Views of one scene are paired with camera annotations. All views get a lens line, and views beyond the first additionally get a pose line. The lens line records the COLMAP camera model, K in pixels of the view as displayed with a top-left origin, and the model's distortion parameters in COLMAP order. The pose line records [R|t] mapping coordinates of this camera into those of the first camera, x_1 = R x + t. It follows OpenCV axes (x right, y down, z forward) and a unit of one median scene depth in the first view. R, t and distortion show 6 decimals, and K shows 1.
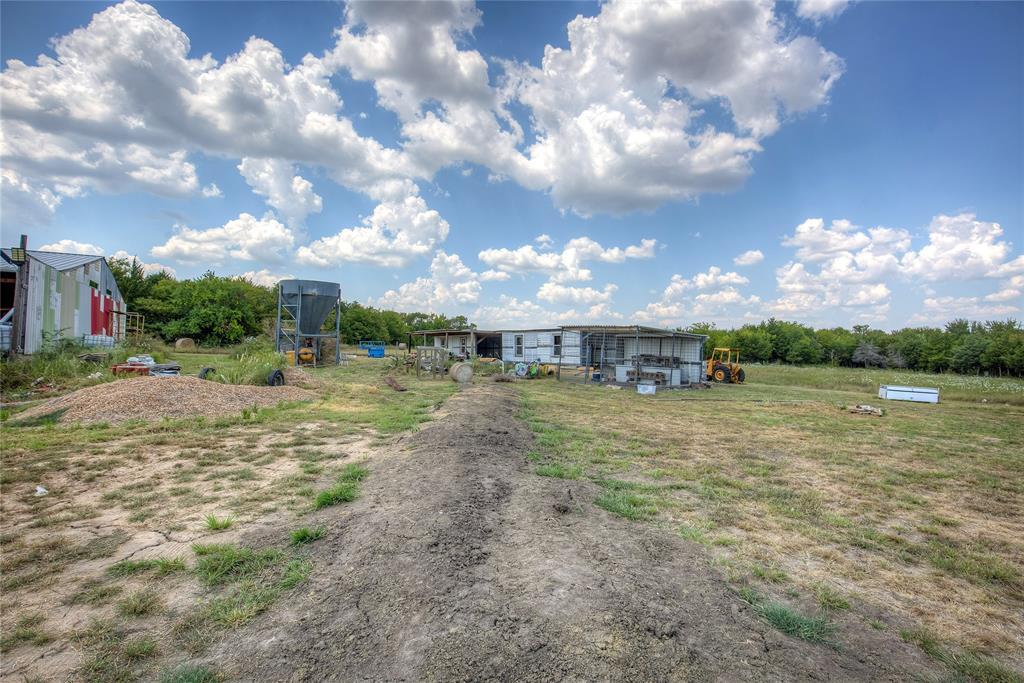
lens RADIAL K [[466.3, 0, 506.9], [0, 466.3, 339.1], [0, 0, 1]] dist [-0.026563, 0.003540]
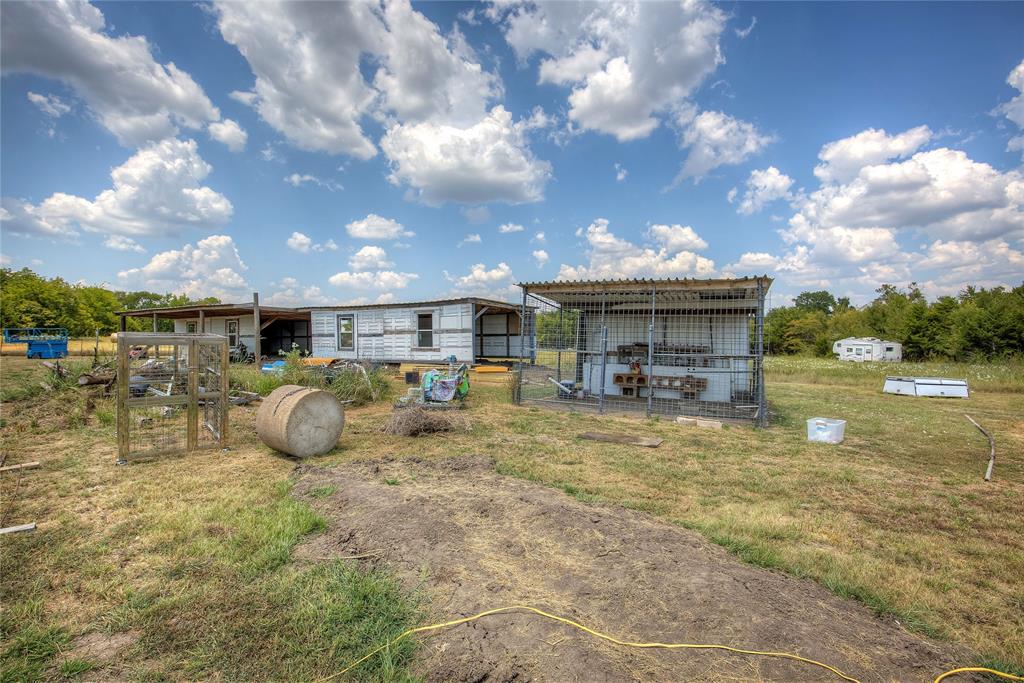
lens RADIAL K [[466.3, 0, 503.2], [0, 466.3, 333.3], [0, 0, 1]] dist [-0.026563, 0.003540]
pose [[0.891422, -0.010710, 0.453047, -0.068896], [0.005522, 0.999903, 0.012772, 0.010190], [-0.453140, -0.008883, 0.891395, 0.421490]]
